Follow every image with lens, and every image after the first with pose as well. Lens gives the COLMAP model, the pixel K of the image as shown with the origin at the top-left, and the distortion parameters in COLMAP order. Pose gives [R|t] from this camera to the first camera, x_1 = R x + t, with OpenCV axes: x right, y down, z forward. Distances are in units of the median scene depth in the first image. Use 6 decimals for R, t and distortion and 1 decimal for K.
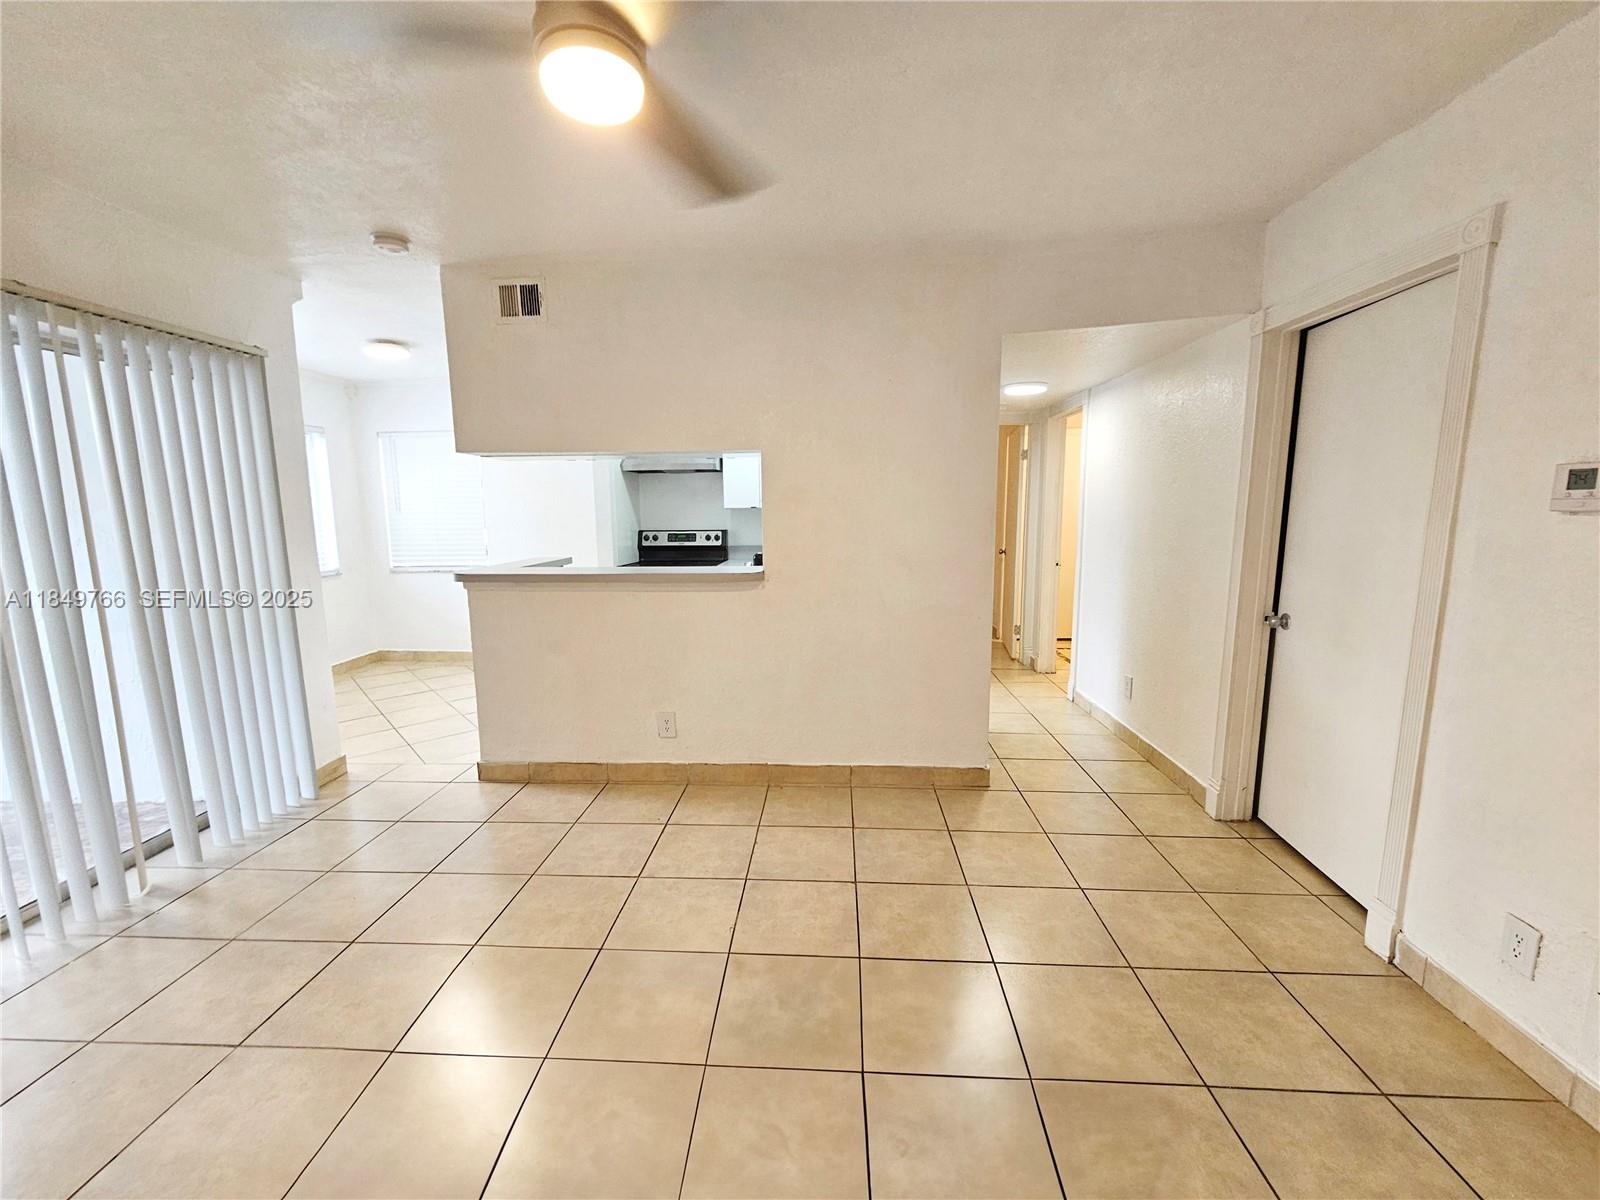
lens RADIAL K [[659.3, 0, 805.6], [0, 659.3, 603.0], [0, 0, 1]] dist [0.000524, 0.000044]
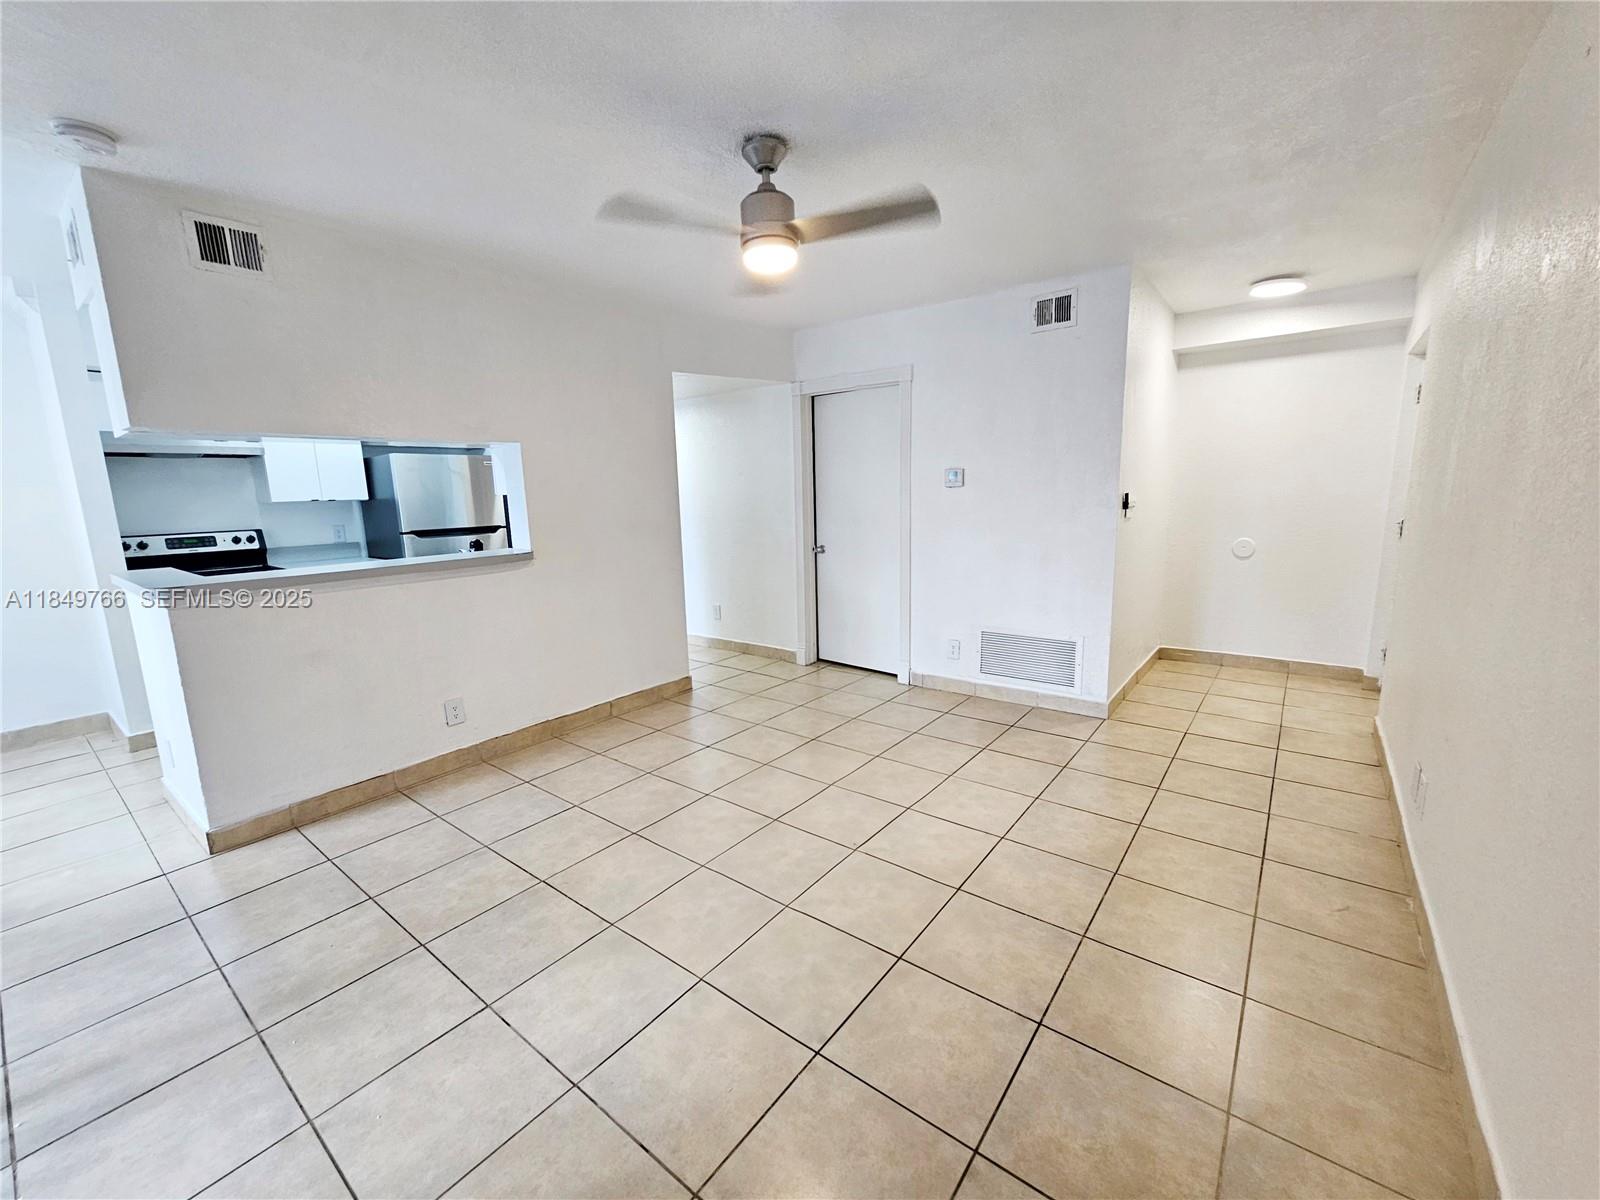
lens RADIAL K [[659.3, 0, 805.6], [0, 659.3, 603.0], [0, 0, 1]] dist [0.000524, 0.000044]
pose [[0.559904, -0.149086, 0.815034, -0.705982], [0.142146, 0.986378, 0.082778, 0.013666], [-0.816273, 0.069506, 0.573469, -0.028863]]
